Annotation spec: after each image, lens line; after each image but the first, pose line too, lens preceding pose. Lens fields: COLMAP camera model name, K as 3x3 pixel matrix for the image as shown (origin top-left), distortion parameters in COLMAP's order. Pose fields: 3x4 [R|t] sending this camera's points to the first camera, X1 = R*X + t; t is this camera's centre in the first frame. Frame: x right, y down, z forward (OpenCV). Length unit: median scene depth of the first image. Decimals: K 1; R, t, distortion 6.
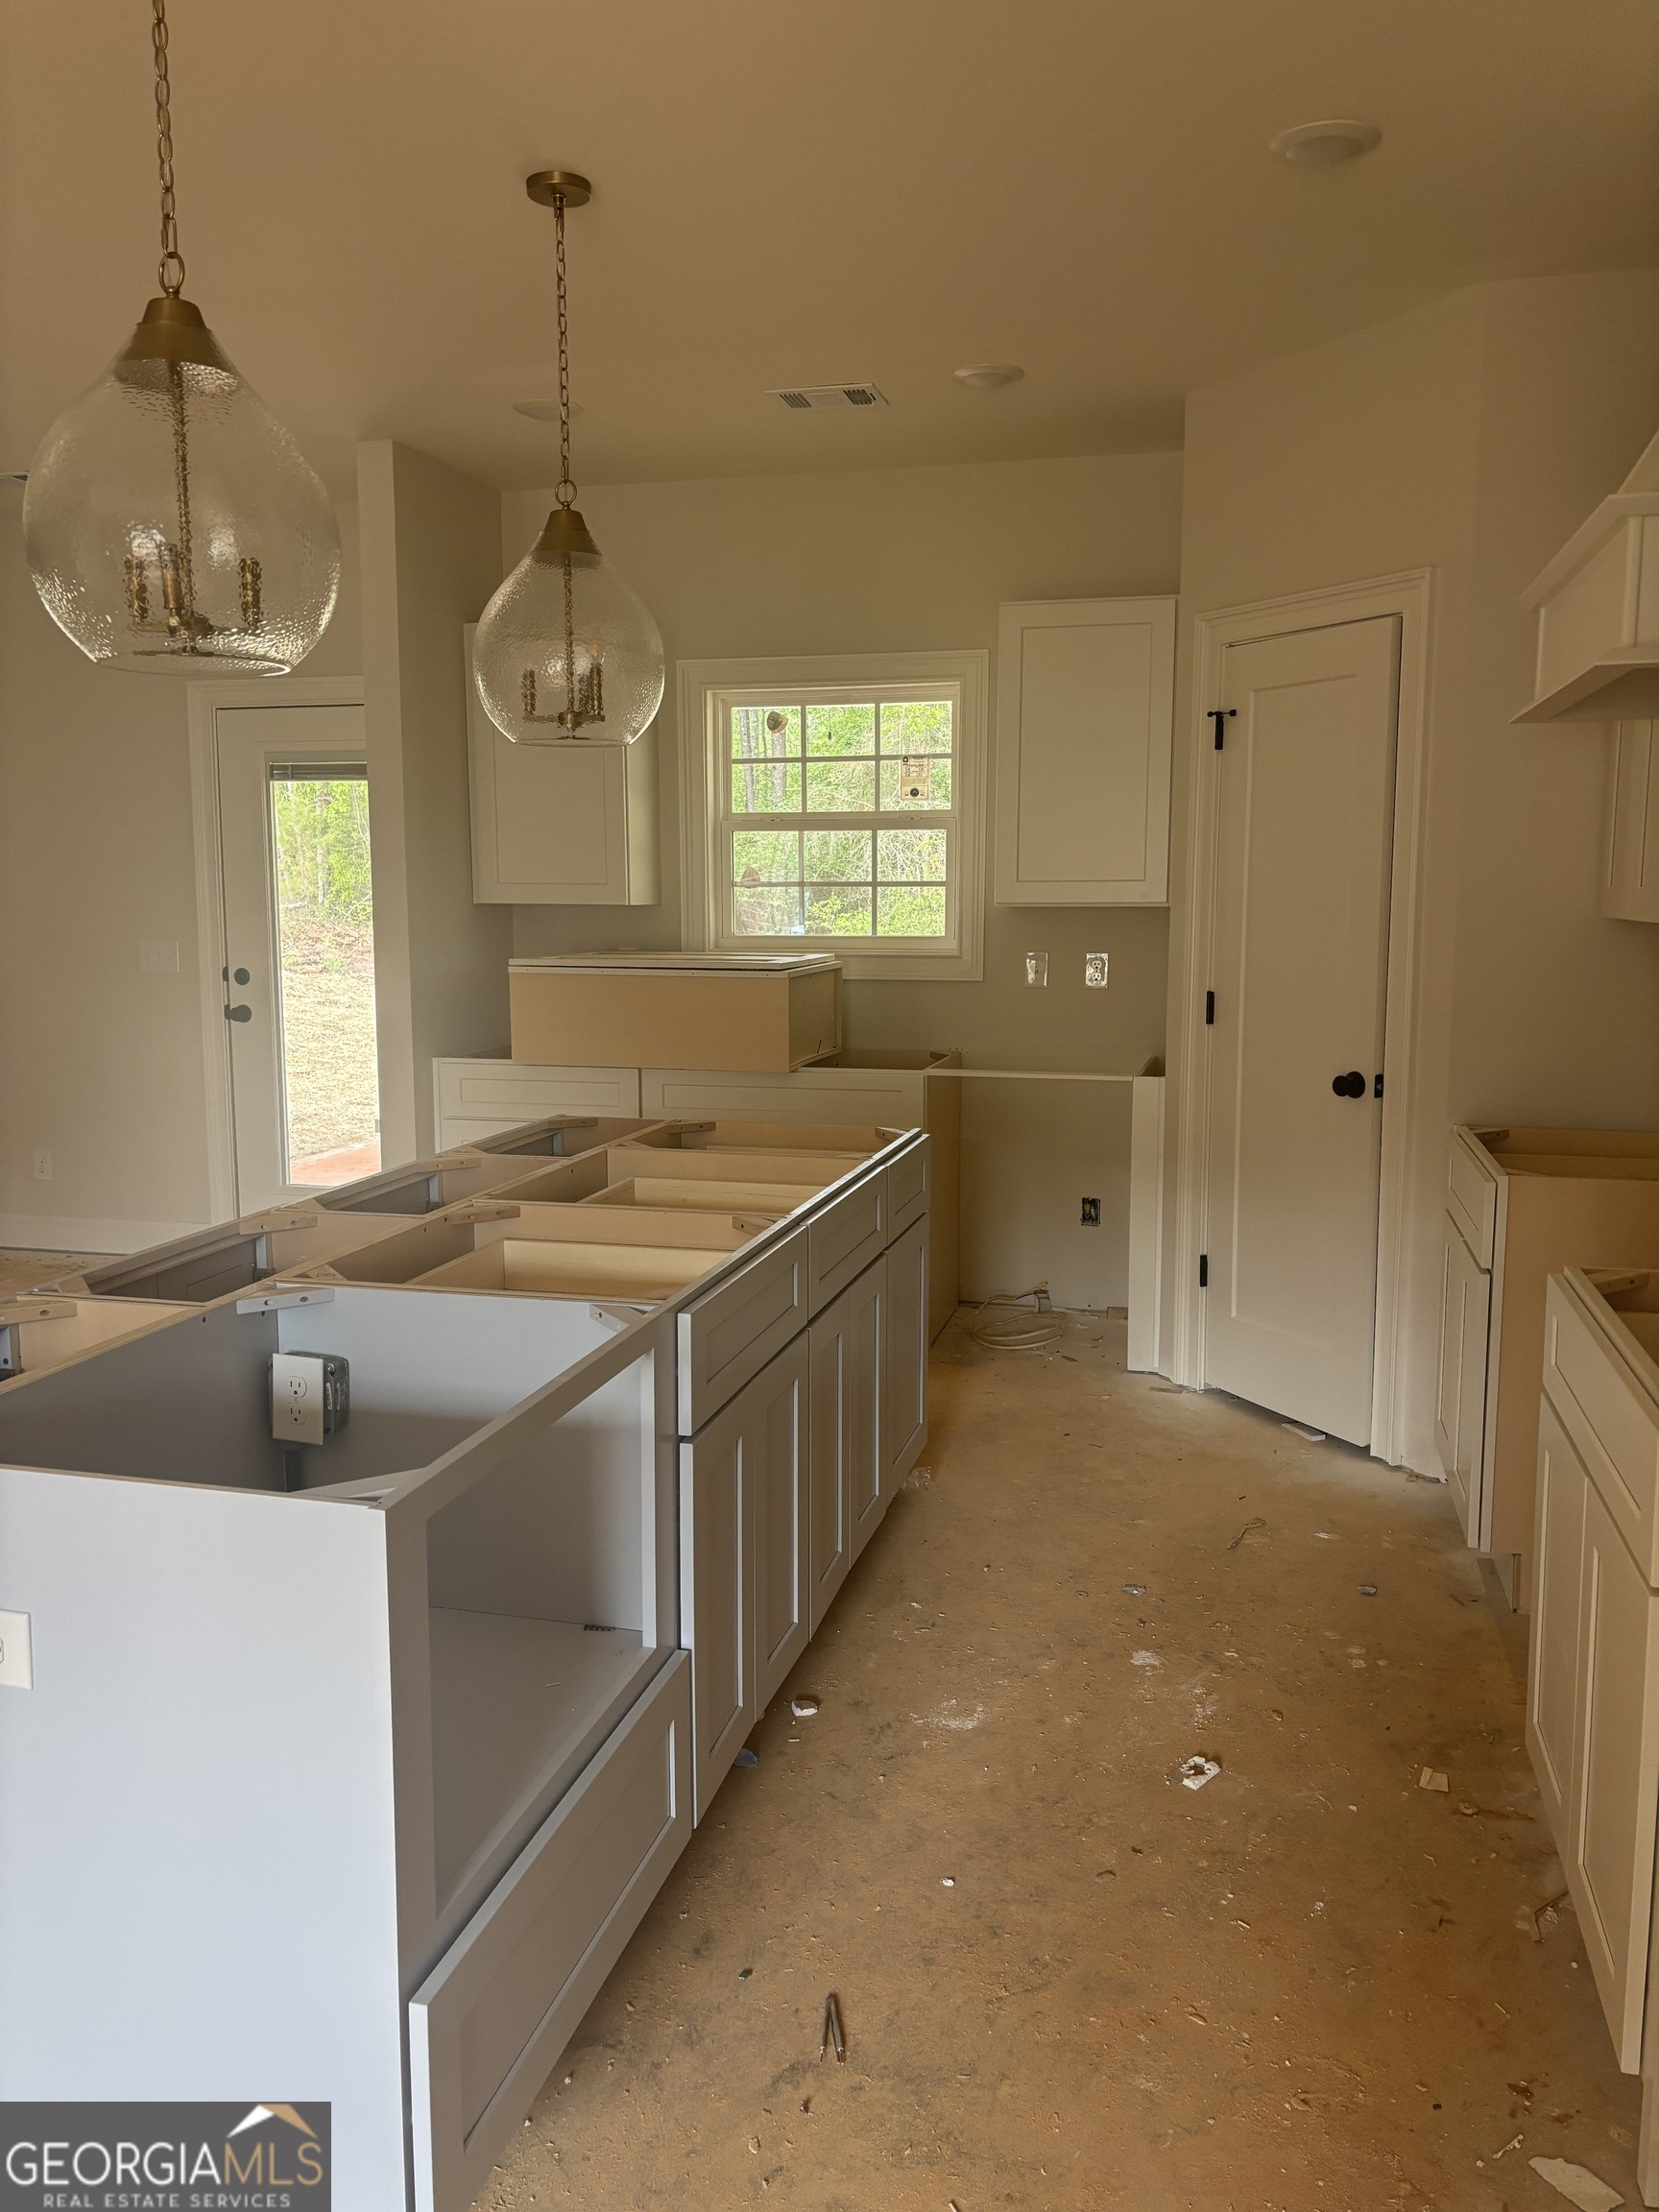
lens RADIAL K [[1684.2, 0, 829.5], [0, 1684.2, 1106.0], [0, 0, 1]] dist [0.074270, -0.067402]
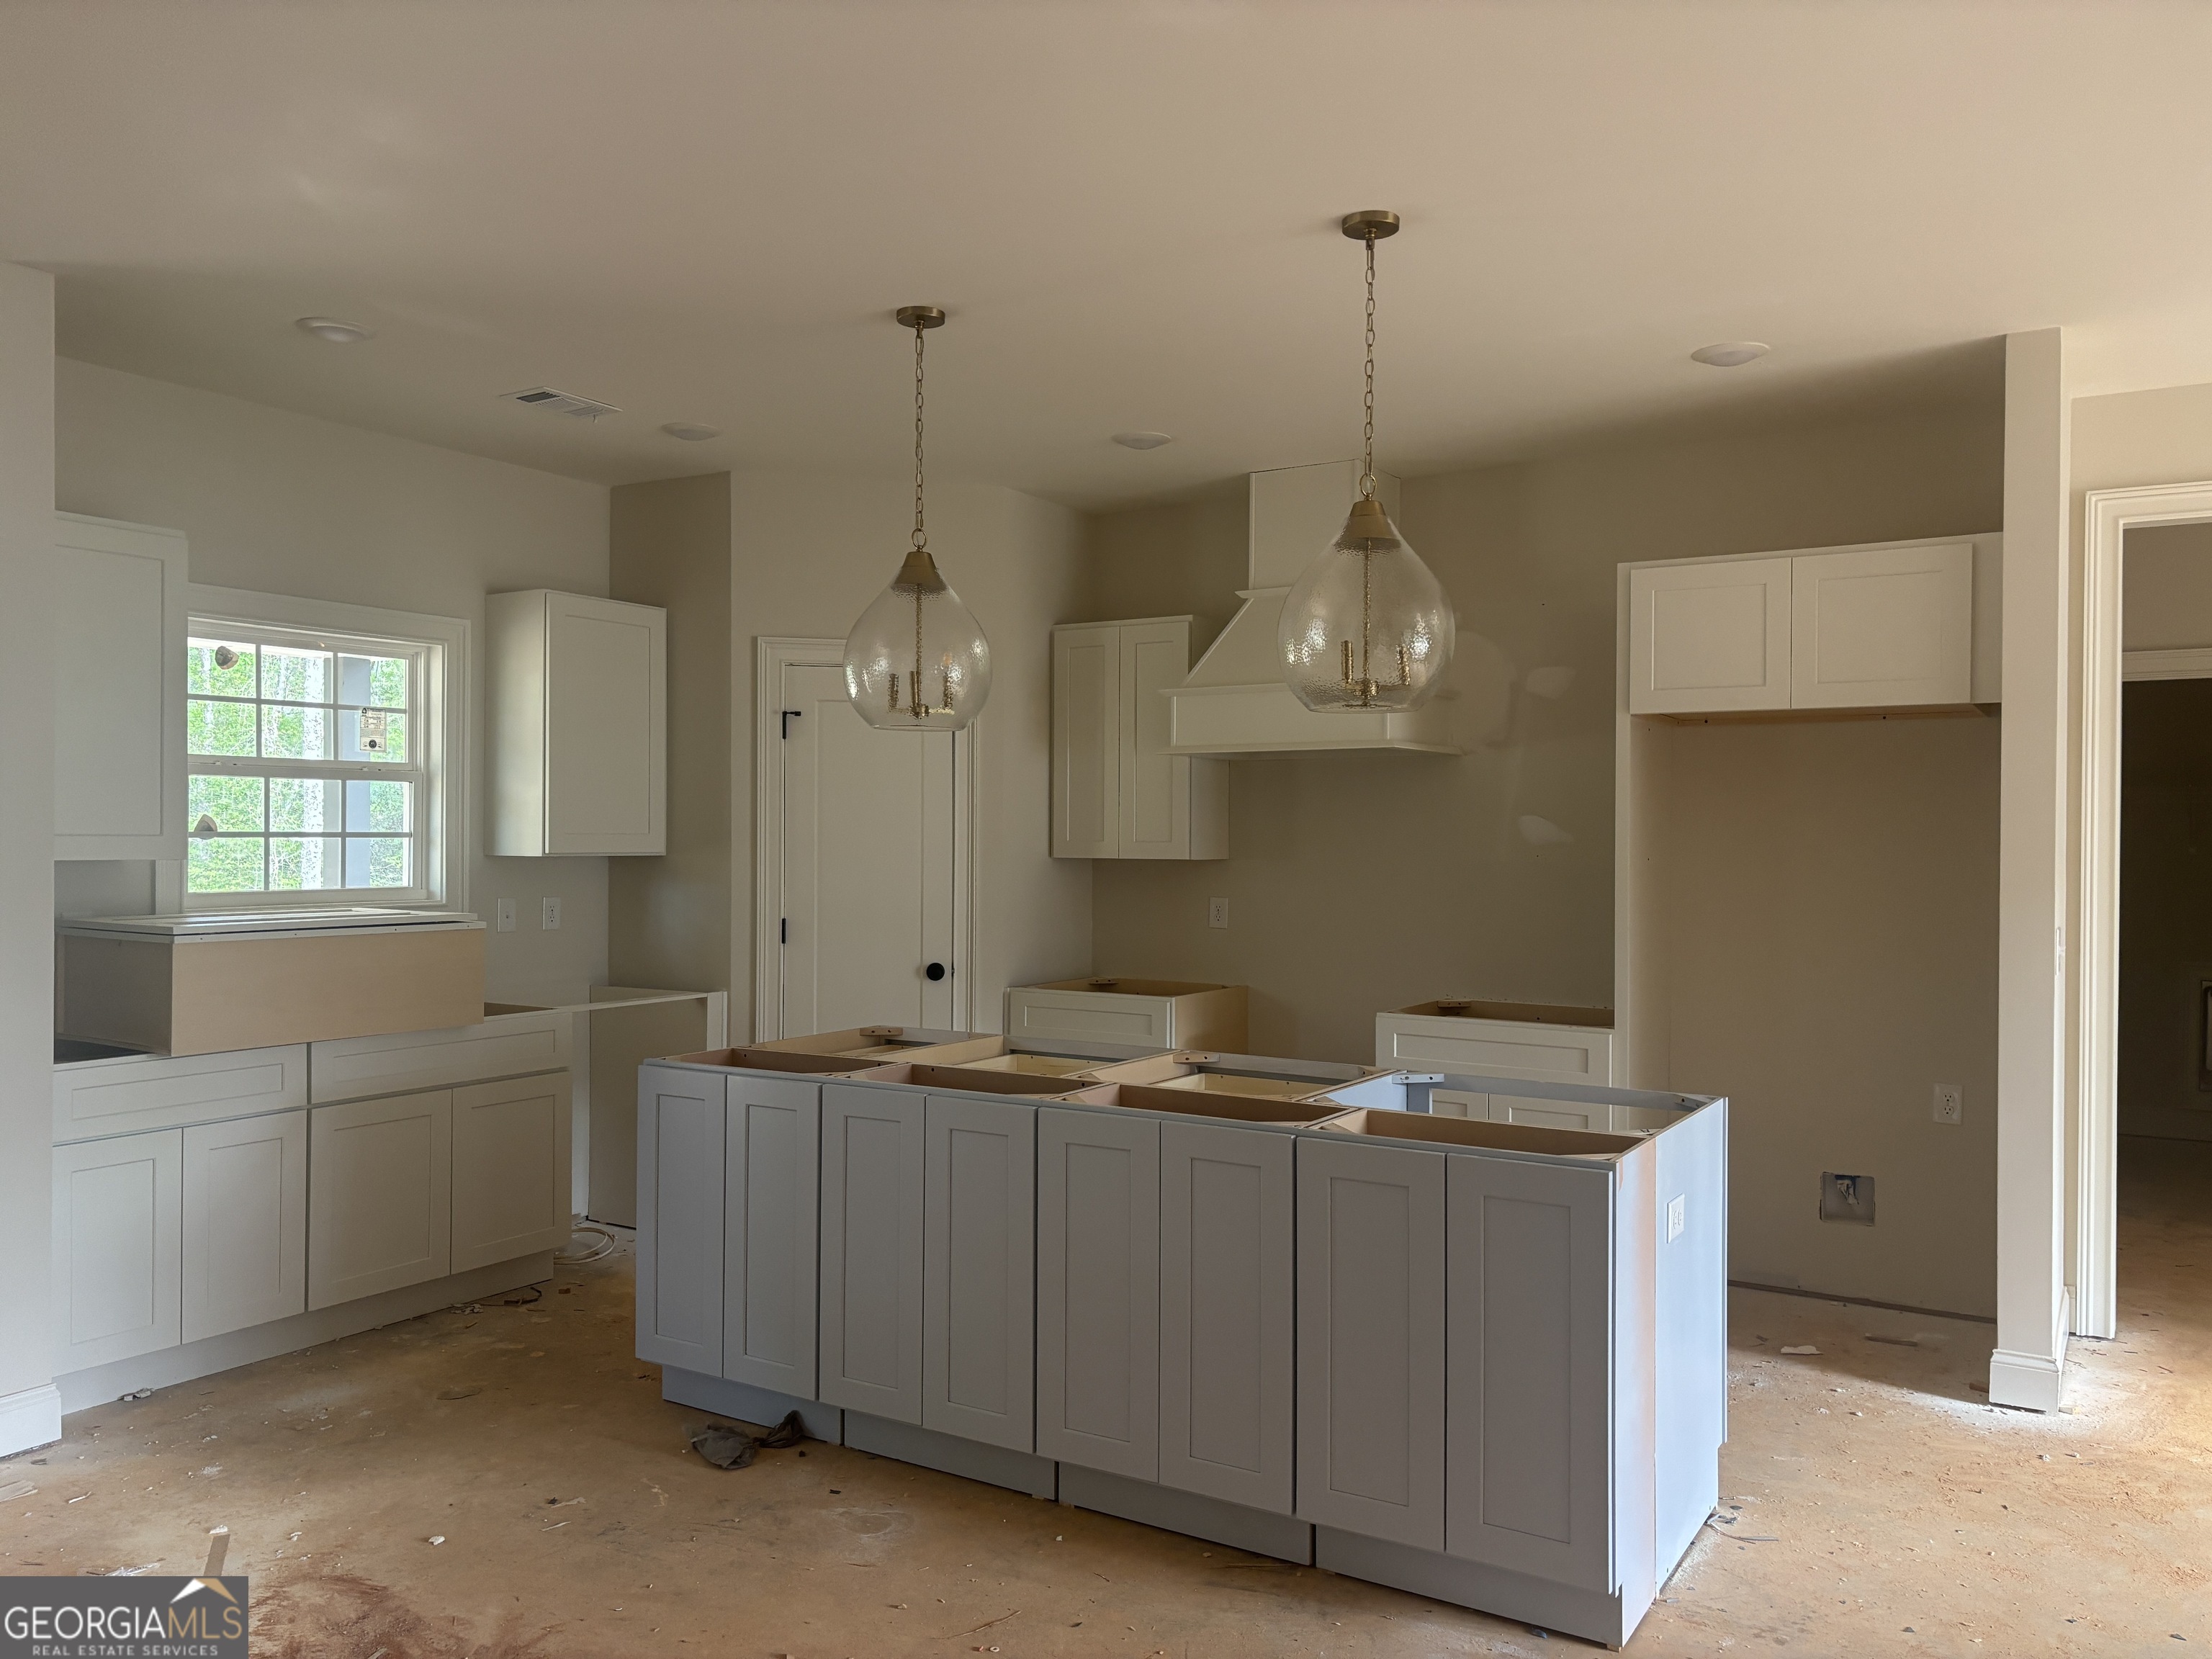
lens RADIAL K [[1681.6, 0, 1106.0], [0, 1681.6, 829.5], [0, 0, 1]] dist [0.079110, -0.070916]
pose [[0.290360, 0.005741, 0.956900, -0.782807], [0.120828, 0.991758, -0.042614, -0.040601], [-0.949258, 0.127994, 0.287273, 0.307014]]
